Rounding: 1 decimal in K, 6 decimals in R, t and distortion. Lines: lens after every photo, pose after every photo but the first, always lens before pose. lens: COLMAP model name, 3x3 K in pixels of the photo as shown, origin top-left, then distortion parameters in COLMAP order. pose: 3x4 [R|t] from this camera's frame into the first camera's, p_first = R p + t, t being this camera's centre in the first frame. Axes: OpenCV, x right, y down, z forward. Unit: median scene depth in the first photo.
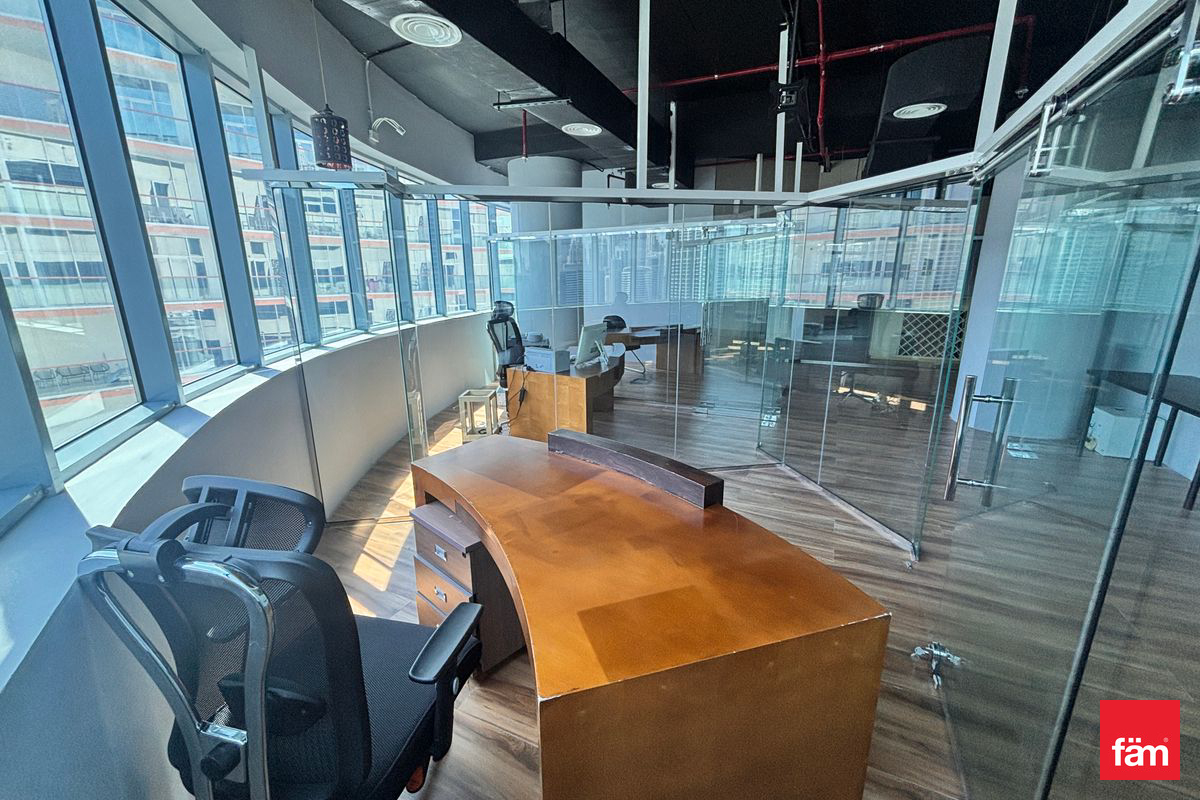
lens RADIAL K [[482.2, 0, 591.7], [0, 482.2, 395.4], [0, 0, 1]] dist [-0.006576, -0.000429]
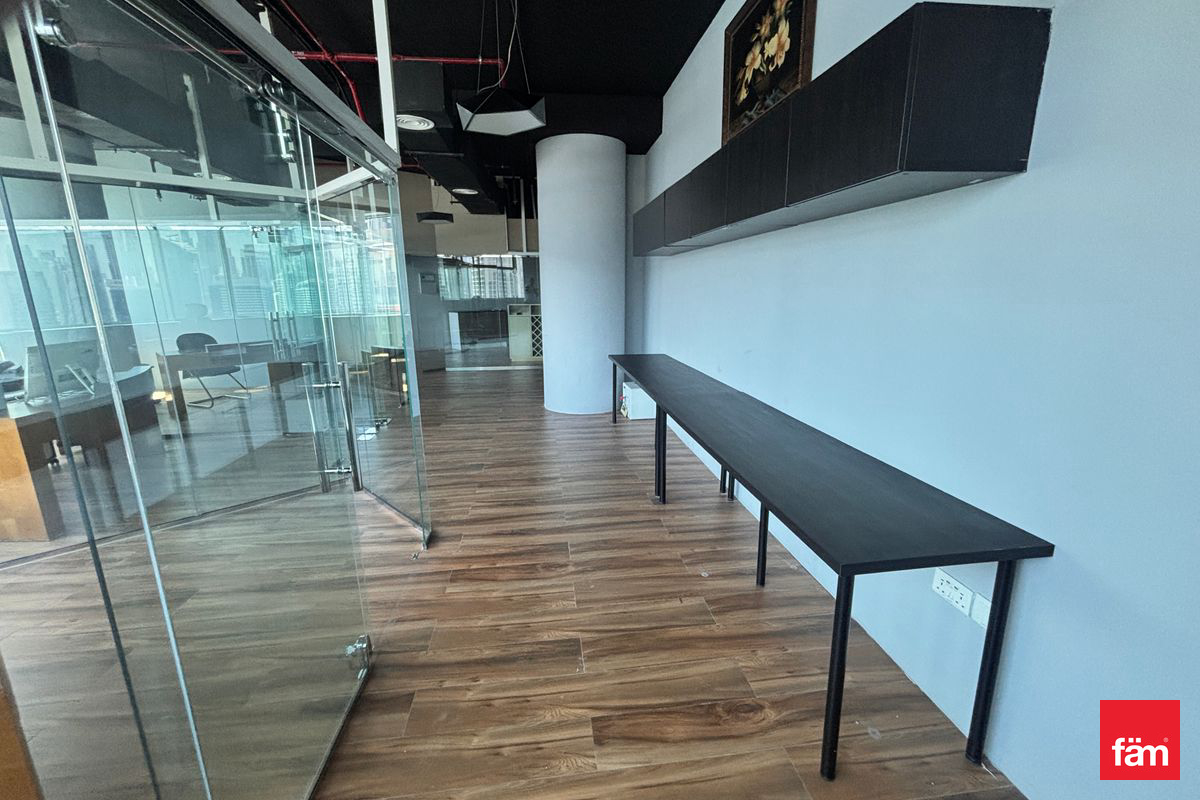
lens RADIAL K [[482.2, 0, 608.5], [0, 482.2, 394.4], [0, 0, 1]] dist [-0.006576, -0.000429]
pose [[0.833142, -0.112405, 0.541515, 0.264736], [0.129803, 0.991521, 0.006107, 0.032330], [-0.537610, 0.065203, 0.840669, -0.058338]]
